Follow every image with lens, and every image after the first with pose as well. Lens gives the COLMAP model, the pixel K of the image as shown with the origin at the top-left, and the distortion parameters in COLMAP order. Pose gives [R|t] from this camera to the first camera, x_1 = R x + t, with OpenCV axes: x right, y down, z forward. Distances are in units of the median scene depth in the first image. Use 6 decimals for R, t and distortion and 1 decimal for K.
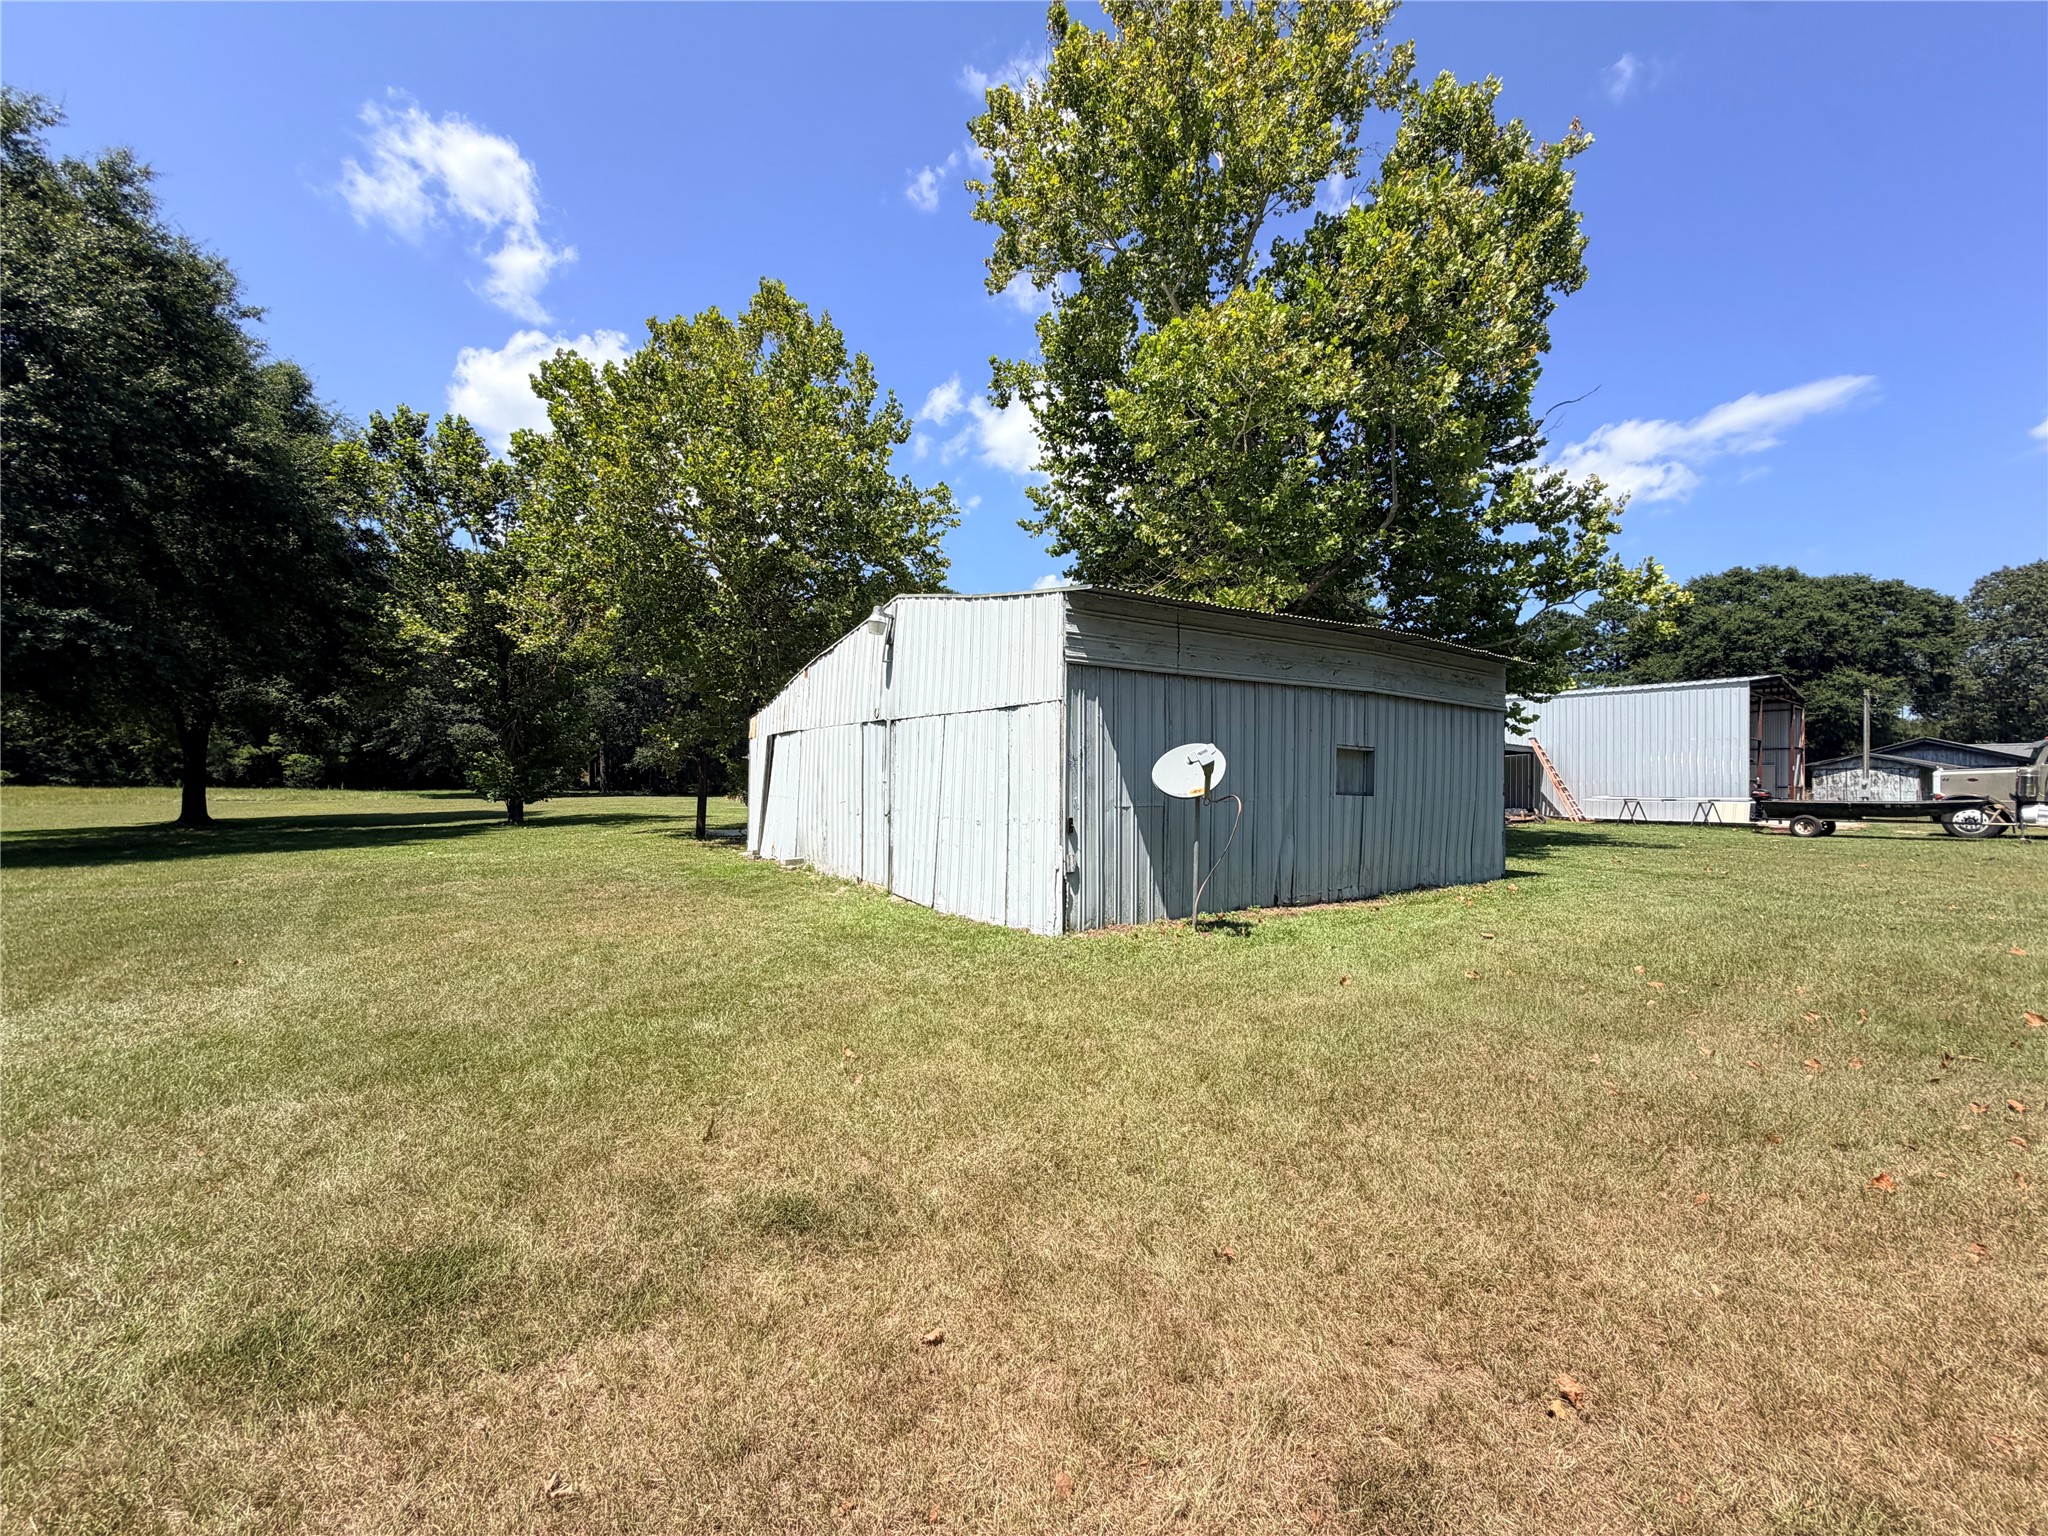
lens RADIAL K [[818.8, 0, 1036.7], [0, 818.8, 769.8], [0, 0, 1]] dist [-0.000442, 0.000300]
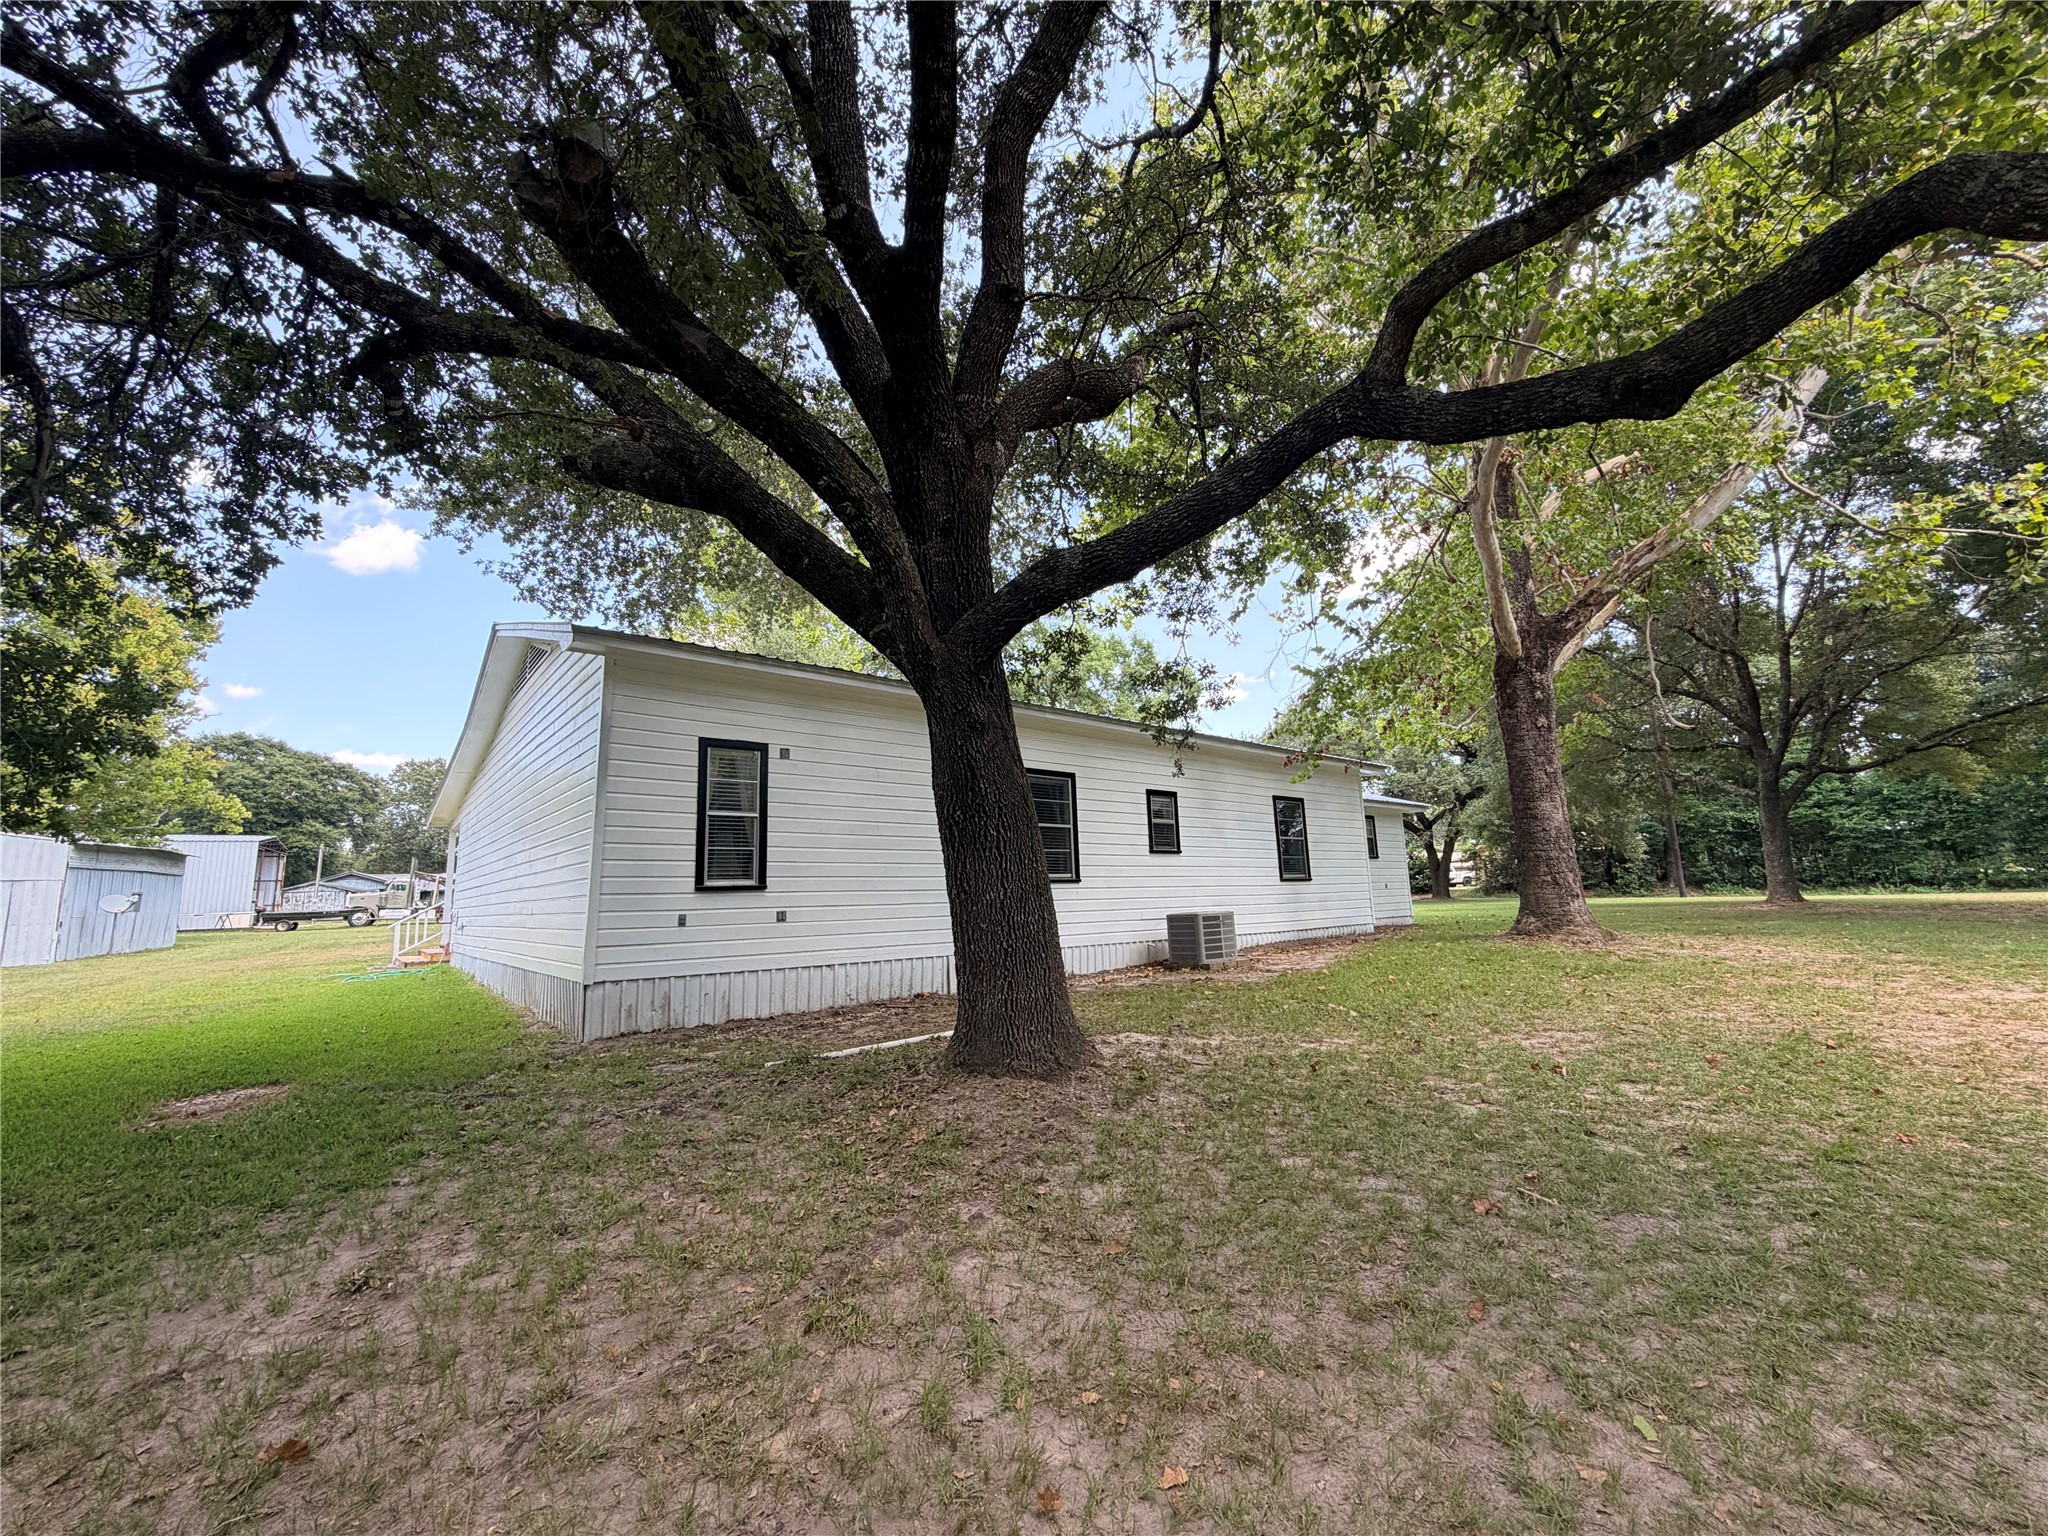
lens RADIAL K [[818.8, 0, 1032.5], [0, 818.8, 764.1], [0, 0, 1]] dist [-0.000442, 0.000300]
pose [[0.064615, 0.135256, 0.988701, -0.410661], [0.006612, 0.990692, -0.135961, -0.015423], [-0.997888, 0.015322, 0.063120, -0.401757]]
